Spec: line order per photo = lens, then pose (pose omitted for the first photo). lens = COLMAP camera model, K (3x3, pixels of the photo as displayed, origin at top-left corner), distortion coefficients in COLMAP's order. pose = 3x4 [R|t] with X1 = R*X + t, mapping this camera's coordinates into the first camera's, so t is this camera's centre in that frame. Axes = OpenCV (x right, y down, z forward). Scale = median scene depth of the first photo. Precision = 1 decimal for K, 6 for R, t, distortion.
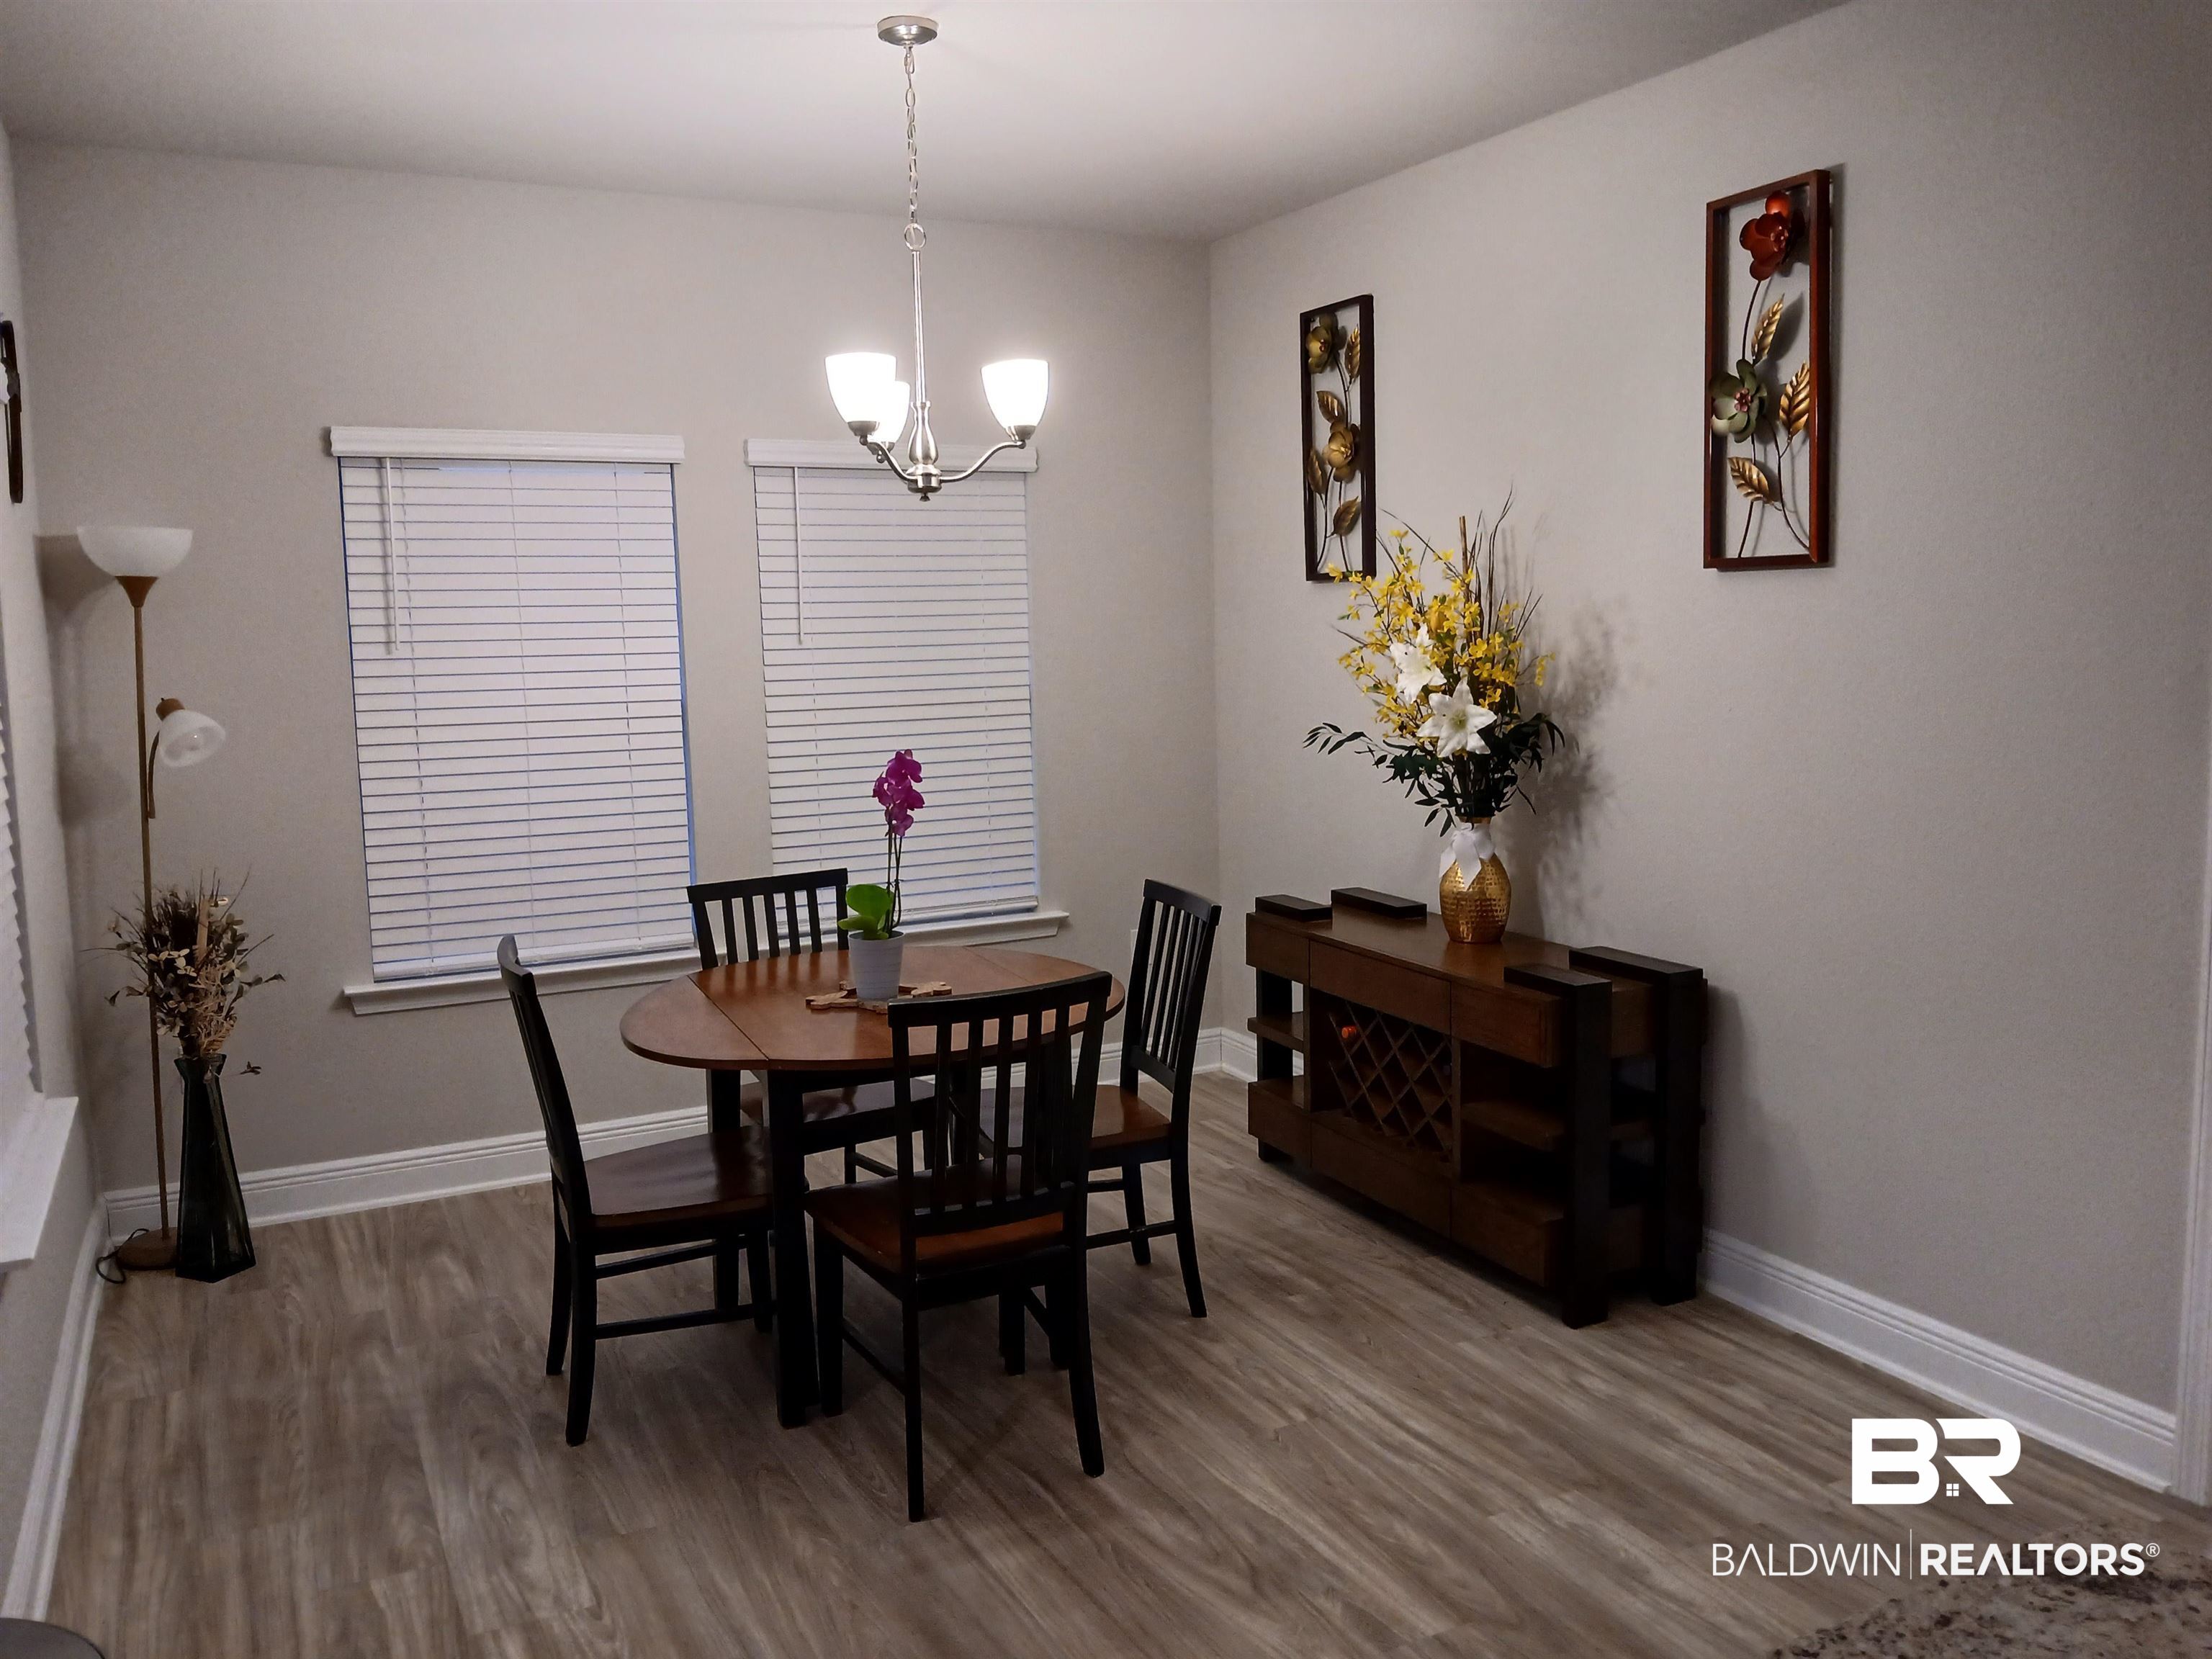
lens RADIAL K [[1698.3, 0, 1099.2], [0, 1698.3, 781.1], [0, 0, 1]] dist [0.116570, -0.315439]
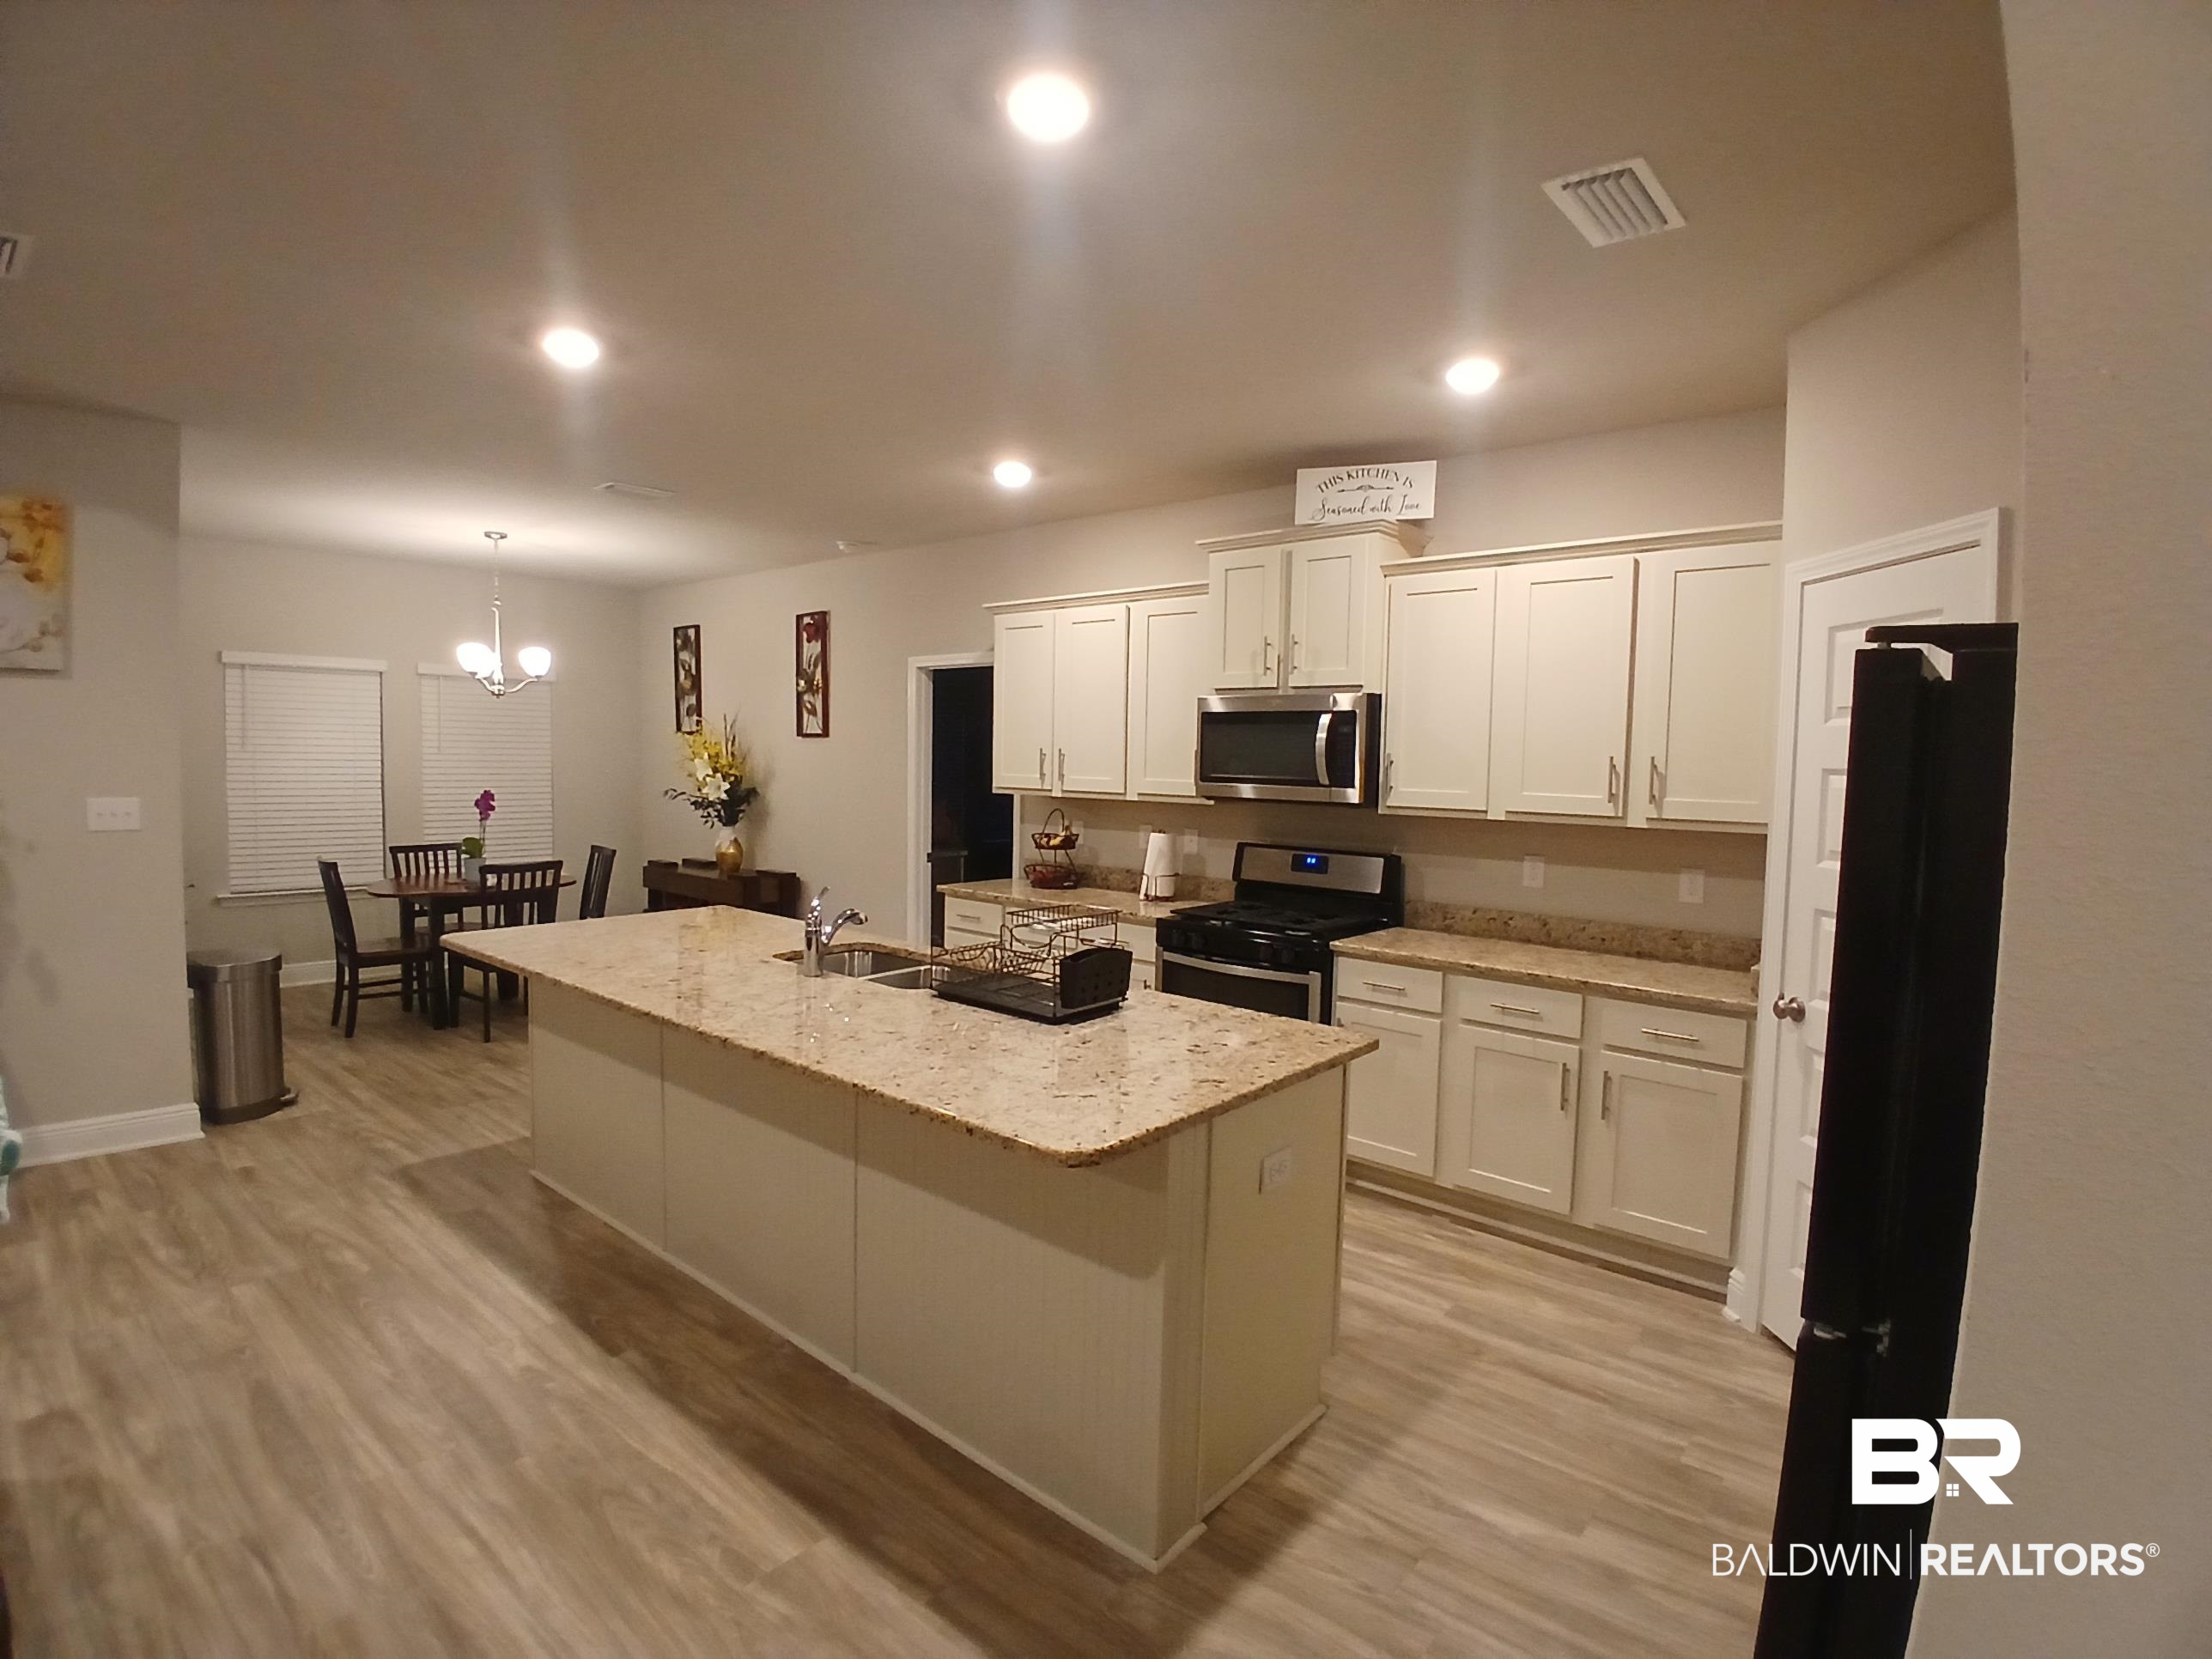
lens RADIAL K [[1106.0, 0, 1106.0], [0, 1106.0, 829.5], [0, 0, 1]] dist [0.014079, -0.056495]
pose [[0.925434, 0.014501, 0.378631, 0.115621], [-0.000679, 0.999329, -0.036613, 0.096389], [-0.378908, 0.033626, 0.924823, -0.876590]]
